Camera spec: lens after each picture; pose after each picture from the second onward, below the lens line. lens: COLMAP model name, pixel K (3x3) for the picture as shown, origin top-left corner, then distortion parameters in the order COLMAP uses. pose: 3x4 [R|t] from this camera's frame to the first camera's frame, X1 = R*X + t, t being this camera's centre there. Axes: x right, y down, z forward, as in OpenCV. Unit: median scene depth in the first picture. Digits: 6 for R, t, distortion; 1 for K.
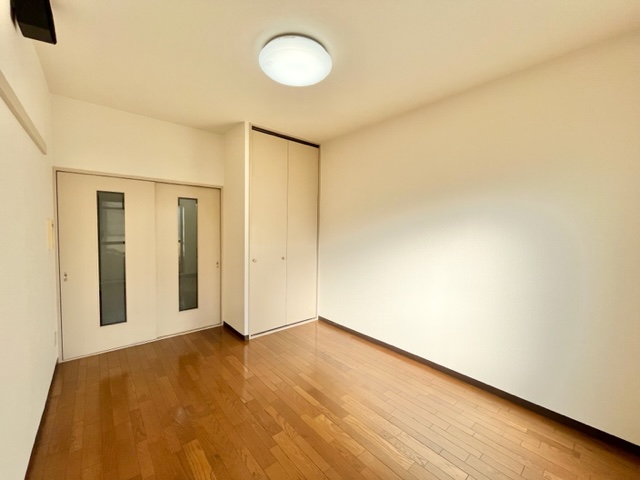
lens RADIAL K [[259.7, 0, 319.6], [0, 259.7, 239.8], [0, 0, 1]] dist [-0.004045, 0.000249]
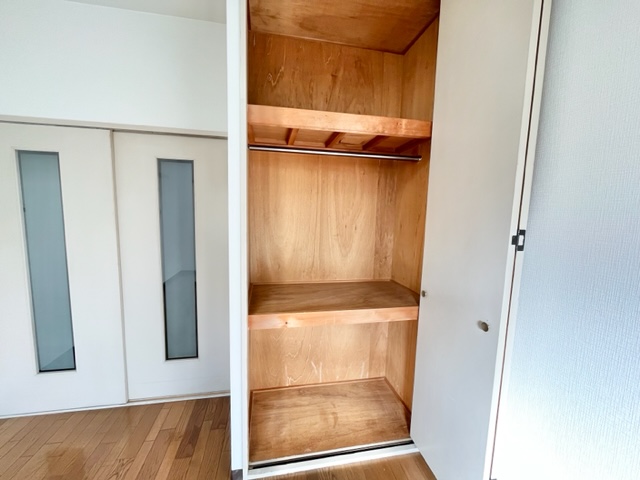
lens RADIAL K [[259.7, 0, 318.3], [0, 259.7, 237.6], [0, 0, 1]] dist [-0.004045, 0.000249]
pose [[0.864431, 0.062079, -0.498904, 0.022820], [-0.036342, 0.997467, 0.061146, -0.047372], [0.501436, -0.034725, 0.864498, 0.726181]]
